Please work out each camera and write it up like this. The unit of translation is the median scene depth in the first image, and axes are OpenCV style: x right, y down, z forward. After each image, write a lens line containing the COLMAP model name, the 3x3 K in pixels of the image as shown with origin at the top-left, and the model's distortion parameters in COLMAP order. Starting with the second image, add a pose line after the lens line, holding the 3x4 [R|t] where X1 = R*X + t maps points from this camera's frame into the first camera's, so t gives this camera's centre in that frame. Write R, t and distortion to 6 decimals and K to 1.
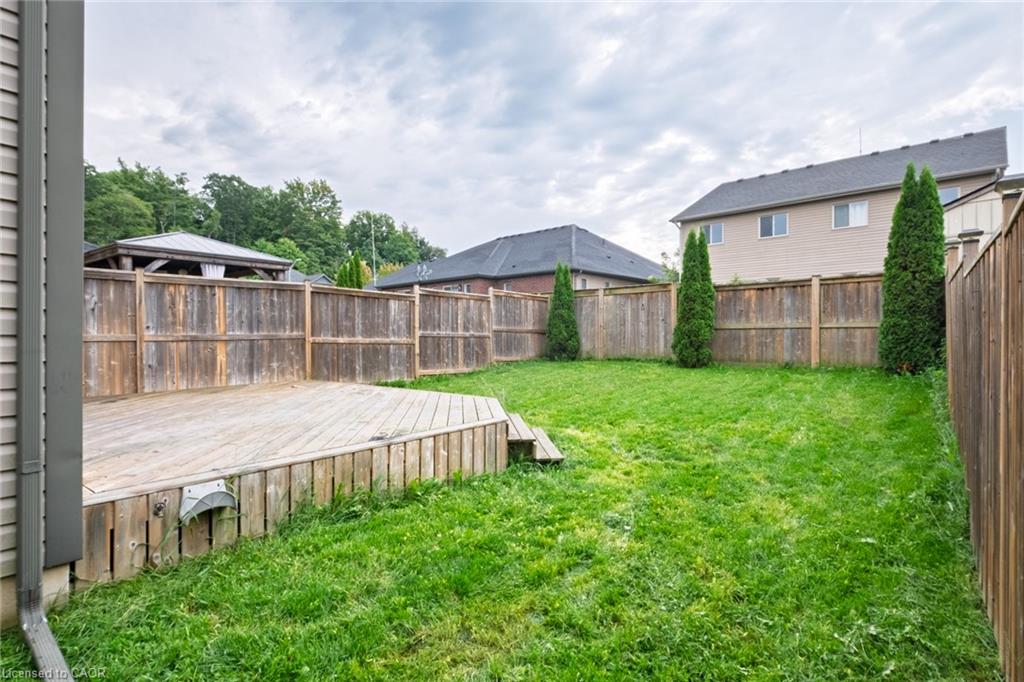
lens RADIAL K [[526.5, 0, 518.1], [0, 526.5, 340.5], [0, 0, 1]] dist [0.003241, 0.000084]
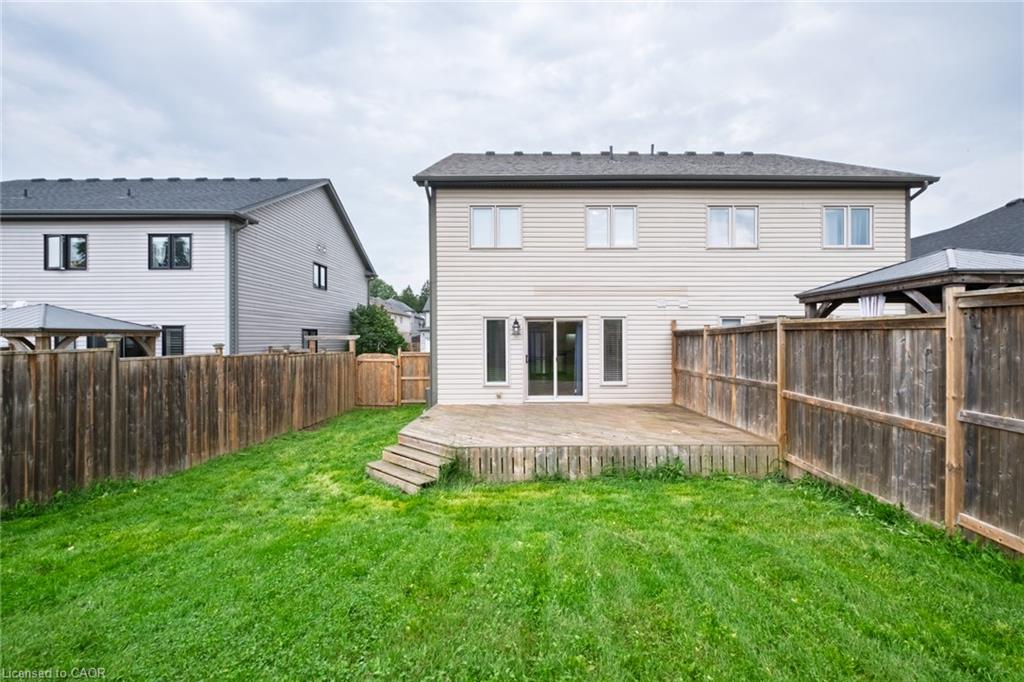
lens RADIAL K [[427.8, 0, 520.6], [0, 427.8, 339.5], [0, 0, 1]] dist [0.002444, 0.000165]
pose [[-0.777156, 0.002213, -0.629304, 0.331204], [0.002172, 0.999997, 0.000834, -0.090661], [0.629304, -0.000719, -0.777159, 1.398028]]
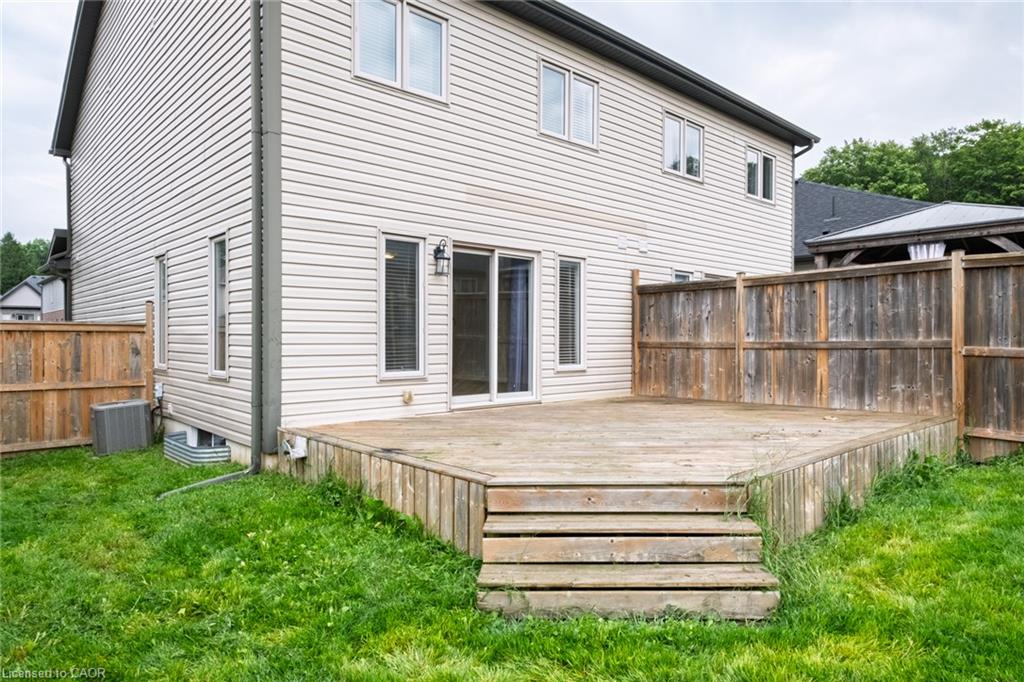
lens RADIAL K [[627.3, 0, 513.4], [0, 627.3, 337.1], [0, 0, 1]] dist [0.001524, -0.000864]
pose [[-0.169146, -0.001215, -0.985590, 0.433146], [-0.004251, 0.999991, -0.000503, -0.015302], [0.985582, 0.004105, -0.169149, 0.698475]]
